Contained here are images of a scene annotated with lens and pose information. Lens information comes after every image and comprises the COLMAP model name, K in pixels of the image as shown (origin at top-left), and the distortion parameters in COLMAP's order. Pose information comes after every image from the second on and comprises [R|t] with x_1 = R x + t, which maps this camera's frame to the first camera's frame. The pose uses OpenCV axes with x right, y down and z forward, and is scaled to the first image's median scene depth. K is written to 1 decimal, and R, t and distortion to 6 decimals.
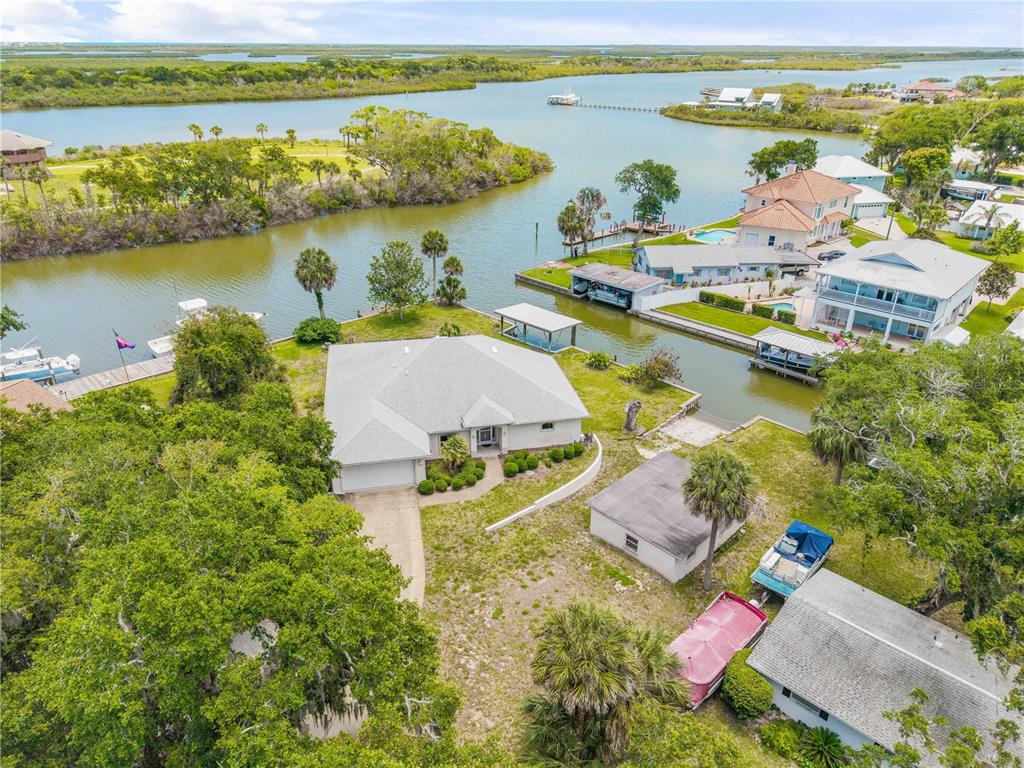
lens RADIAL K [[686.3, 0, 512.9], [0, 686.3, 385.3], [0, 0, 1]] dist [0.014892, -0.013507]
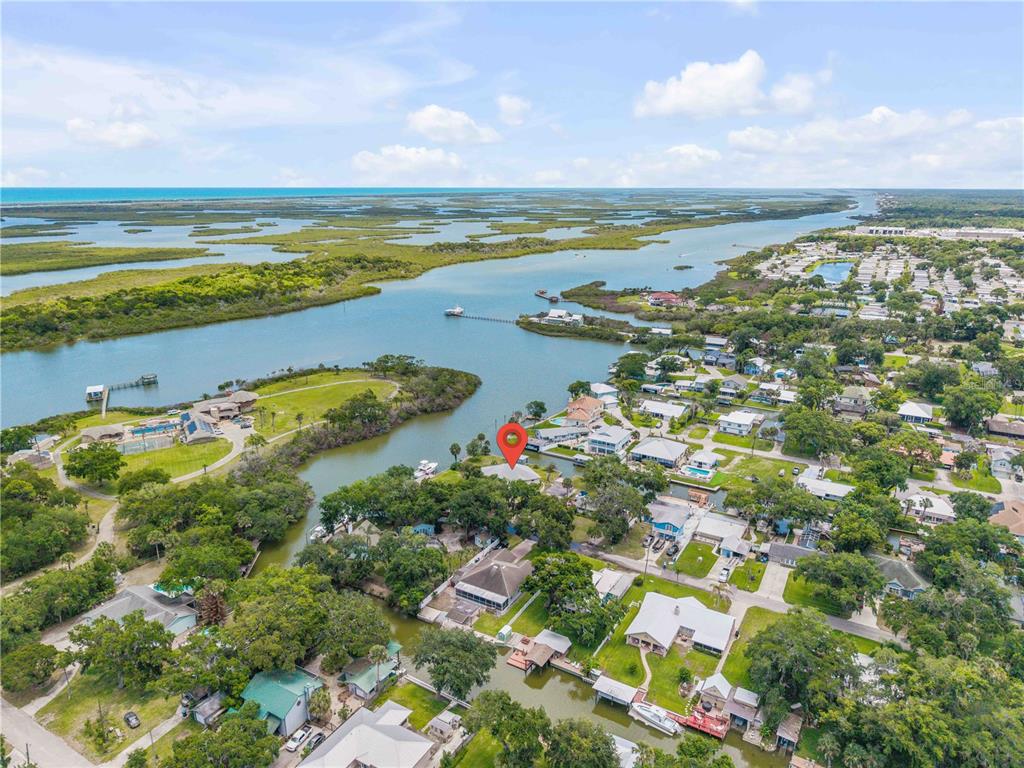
lens RADIAL K [[690.4, 0, 510.5], [0, 690.4, 346.1], [0, 0, 1]] dist [0.061771, -0.003415]
pose [[0.974221, -0.054562, 0.218900, -0.685058], [0.103746, 0.969978, -0.219952, 0.121914], [-0.200327, 0.236992, 0.950633, -2.347062]]
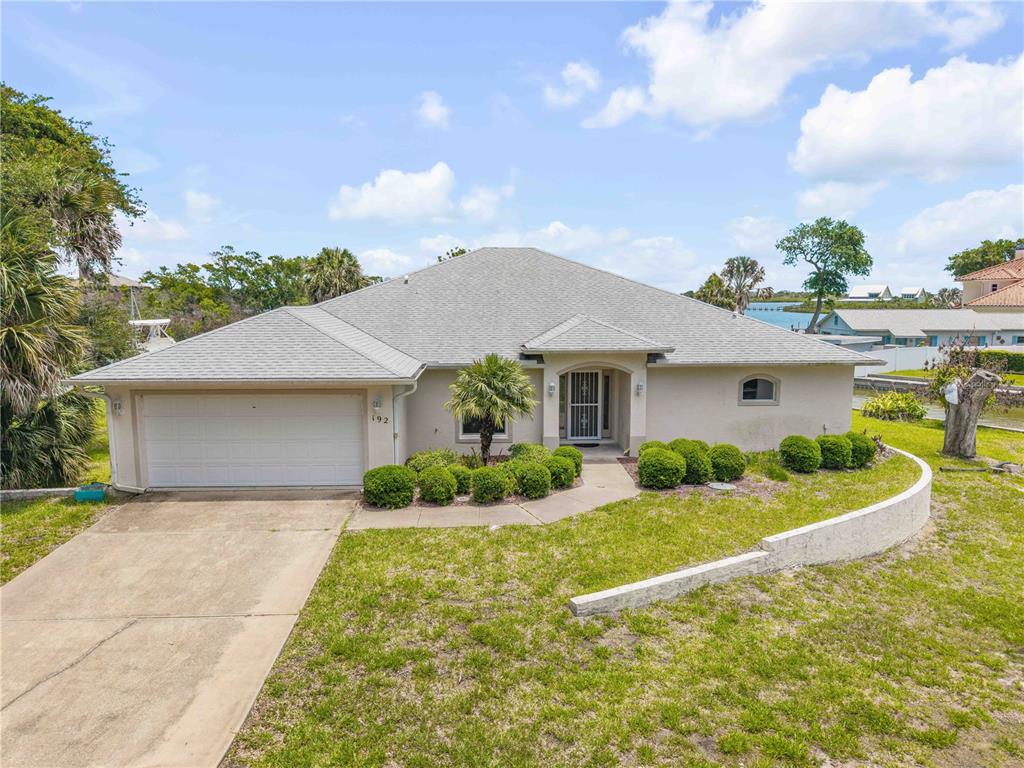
lens RADIAL K [[686.3, 0, 512.9], [0, 686.3, 385.3], [0, 0, 1]] dist [0.014892, -0.013507]
pose [[0.987522, 0.015599, -0.156709, -0.012666], [-0.066010, 0.944450, -0.321958, 0.112895], [0.142981, 0.328285, 0.933695, 0.391715]]
